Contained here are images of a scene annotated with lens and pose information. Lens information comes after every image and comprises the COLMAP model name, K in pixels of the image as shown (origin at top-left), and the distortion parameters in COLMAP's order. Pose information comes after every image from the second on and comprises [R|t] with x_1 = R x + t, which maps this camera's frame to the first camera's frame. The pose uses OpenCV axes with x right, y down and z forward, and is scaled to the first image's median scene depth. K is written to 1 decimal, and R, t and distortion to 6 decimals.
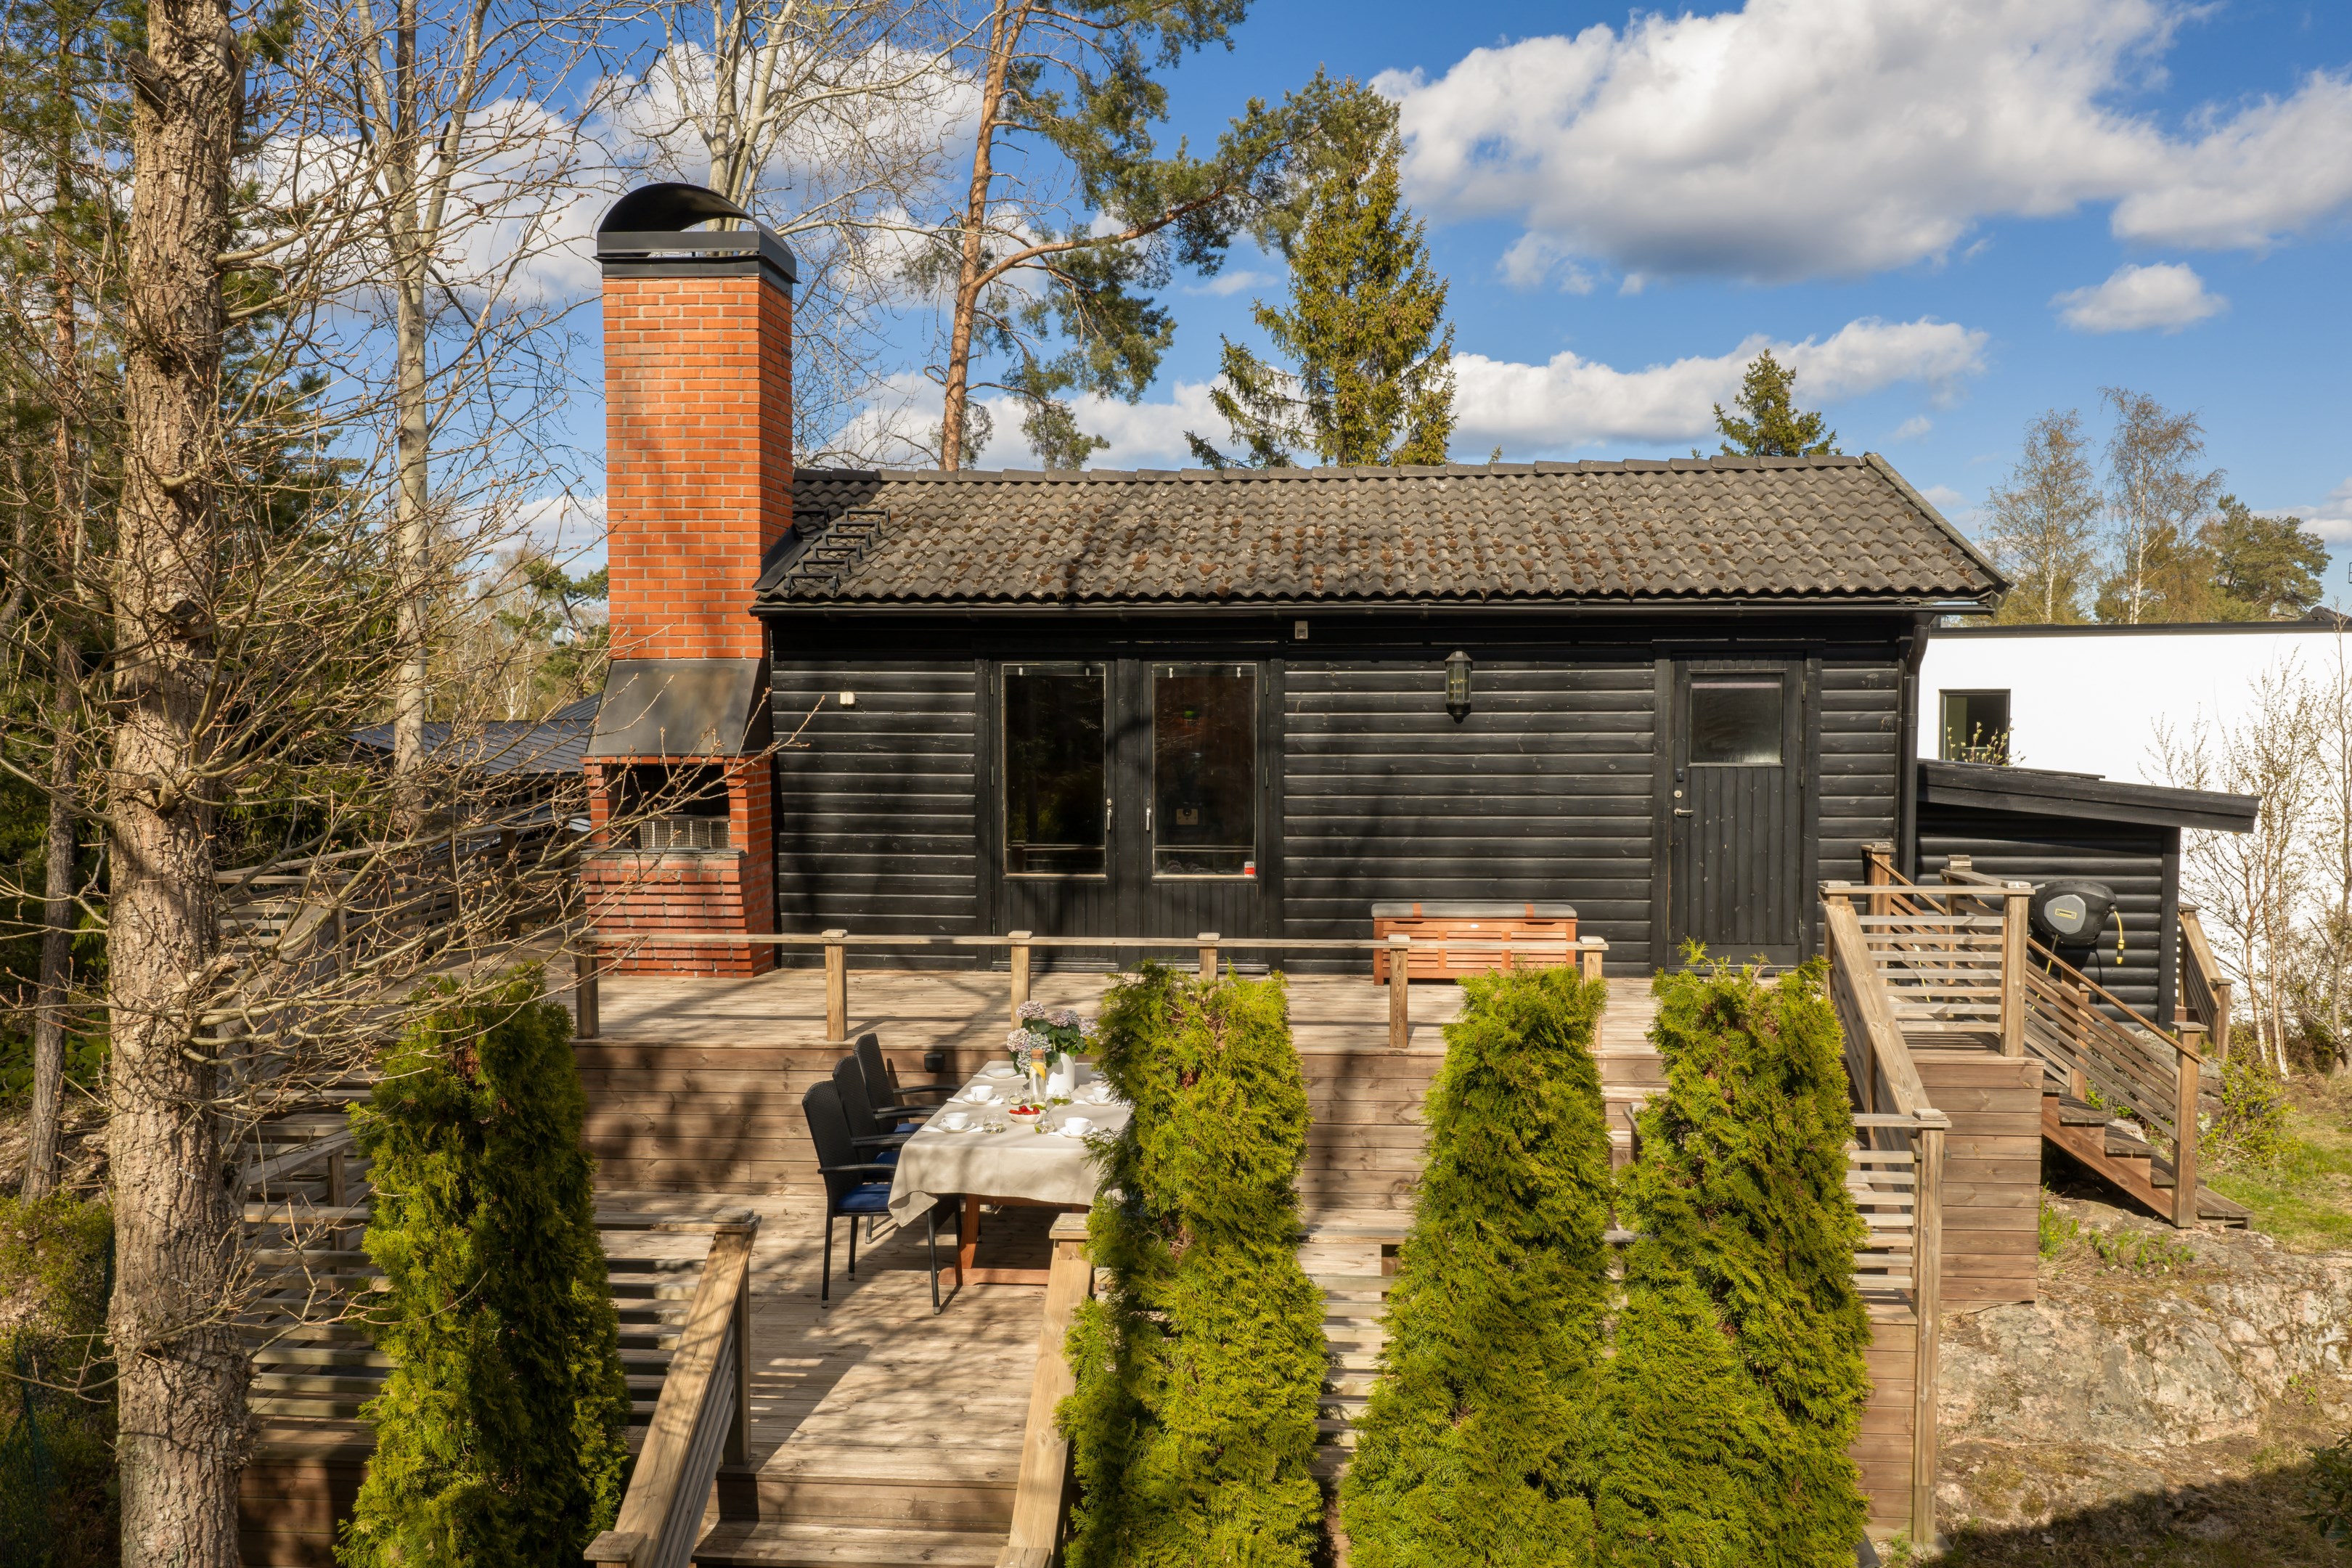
lens RADIAL K [[2005.4, 0, 1176.0], [0, 2005.4, 784.0], [0, 0, 1]] dist [0.003552, -0.000553]
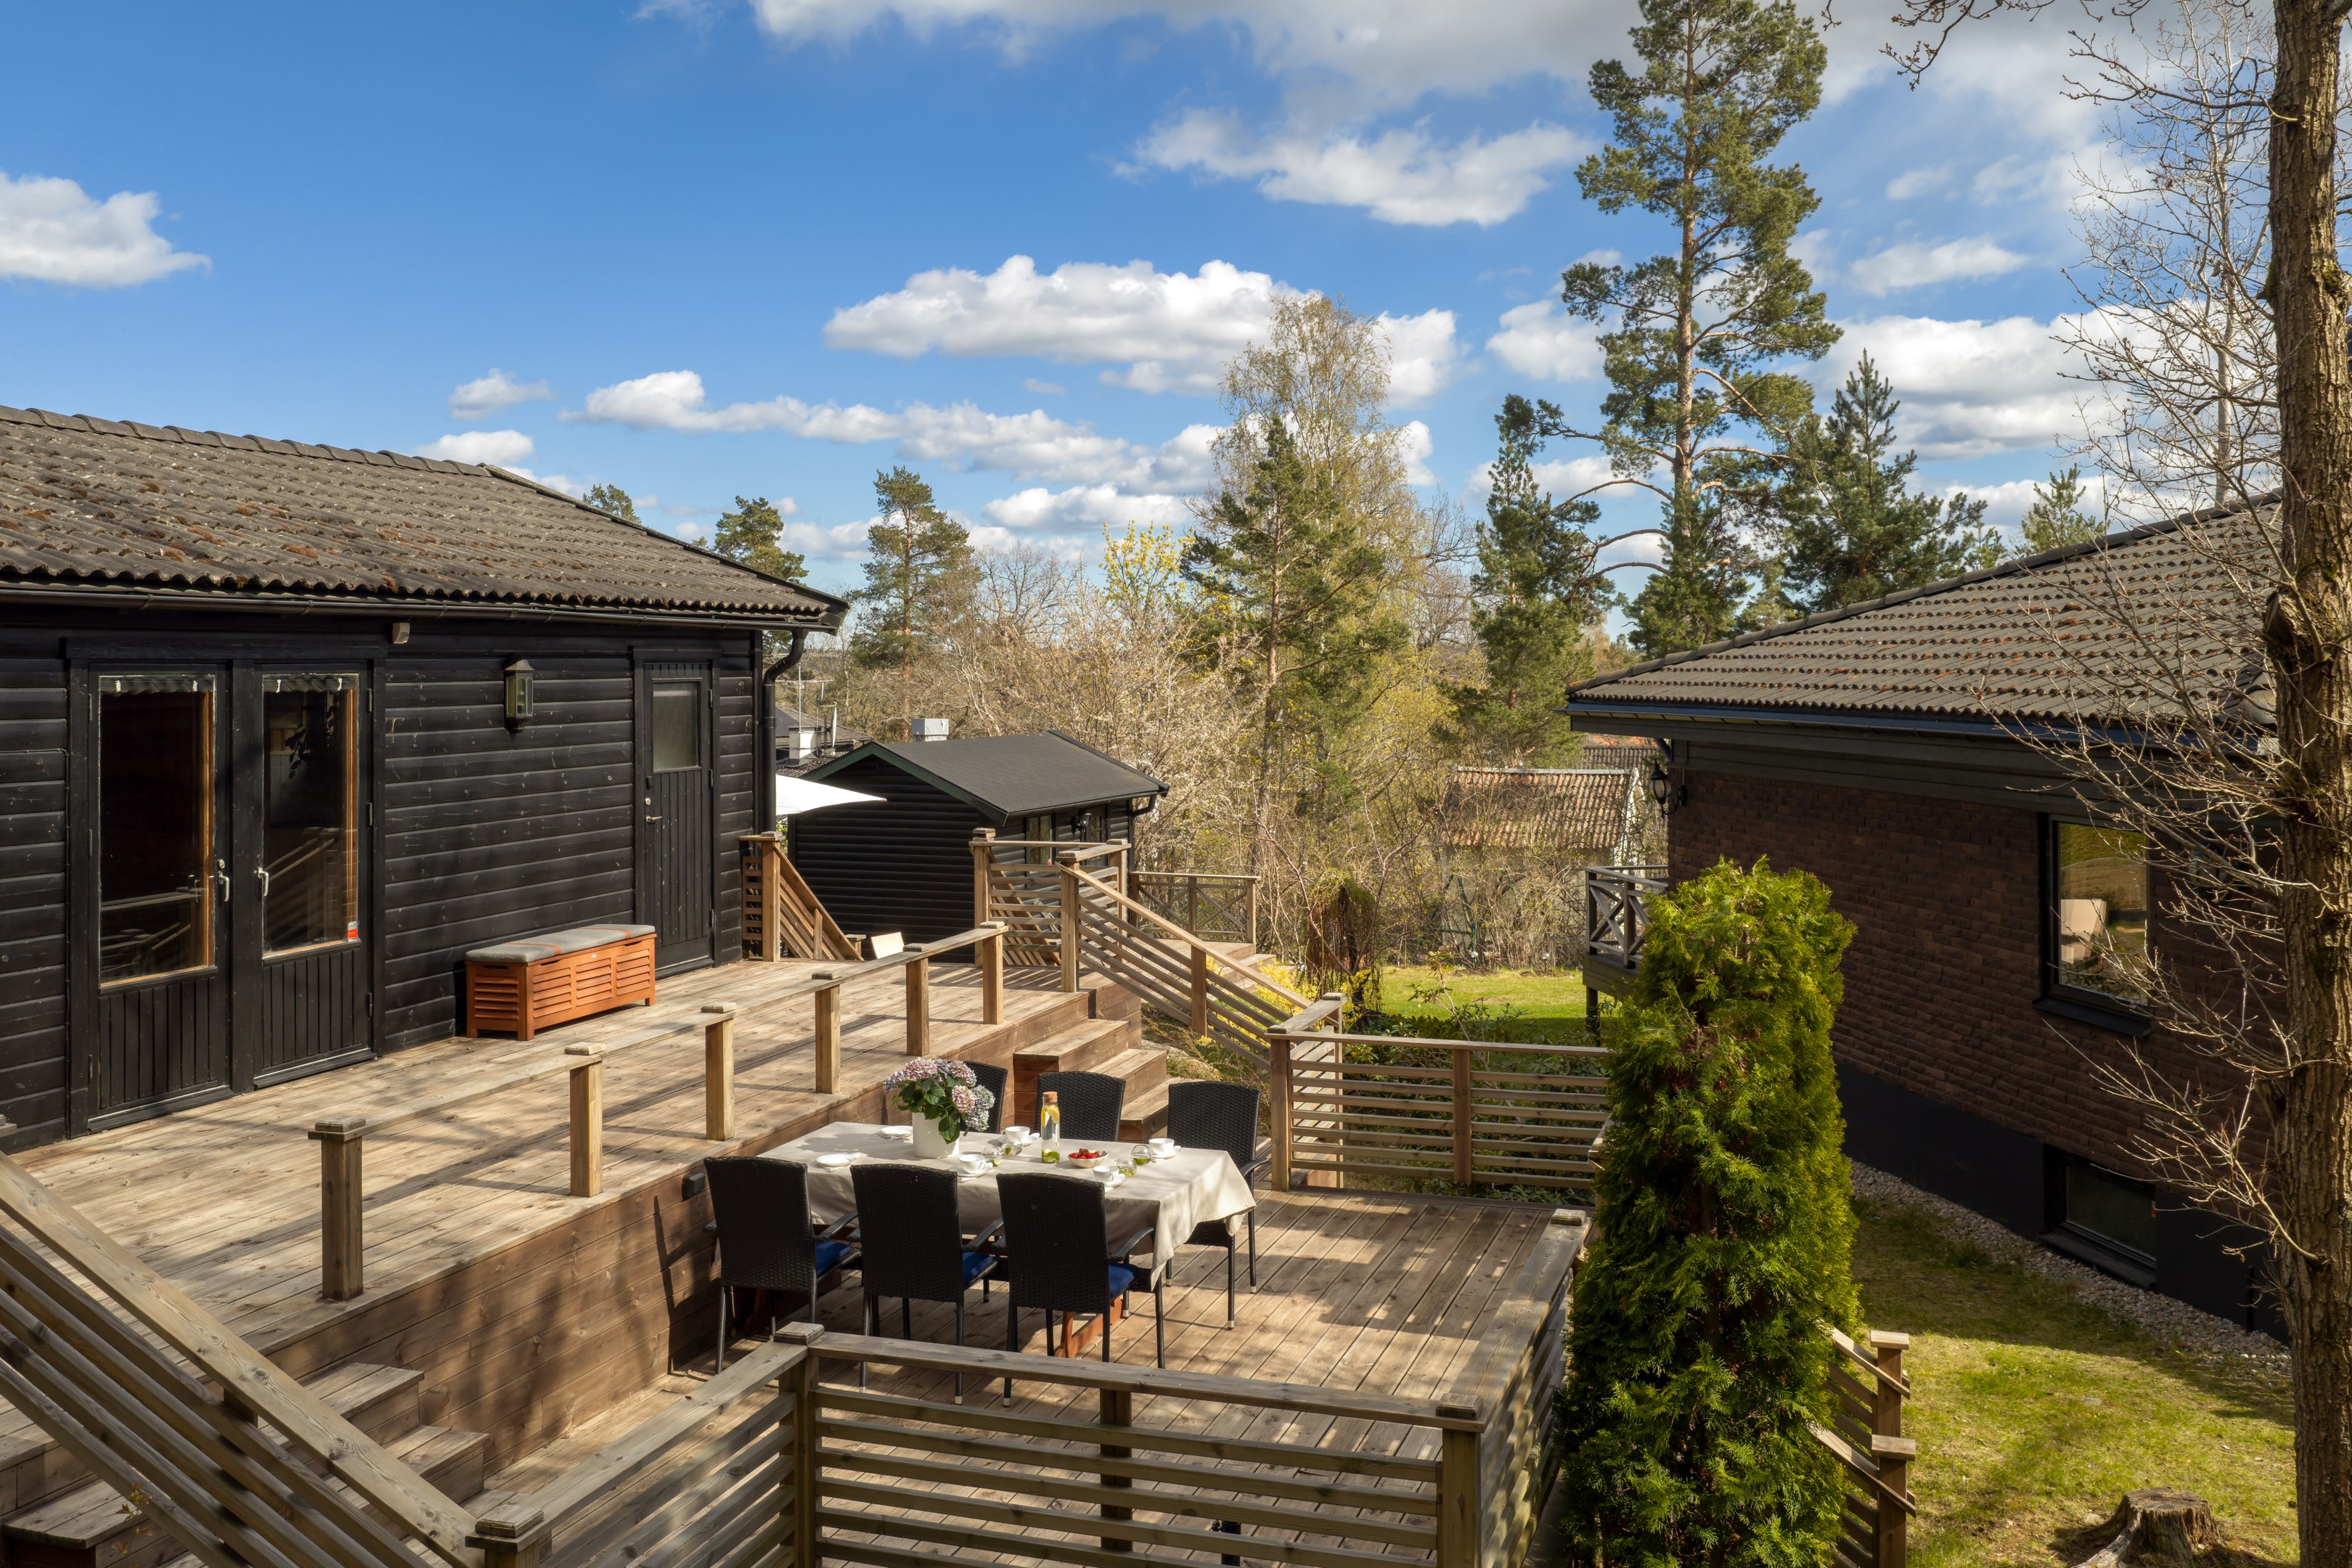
lens RADIAL K [[2005.4, 0, 1176.0], [0, 2005.4, 784.0], [0, 0, 1]] dist [0.003552, -0.000553]
pose [[0.271574, -0.057868, 0.960676, -0.648802], [0.052224, 0.997606, 0.045329, -0.035747], [-0.961000, 0.037860, 0.273946, 0.468166]]
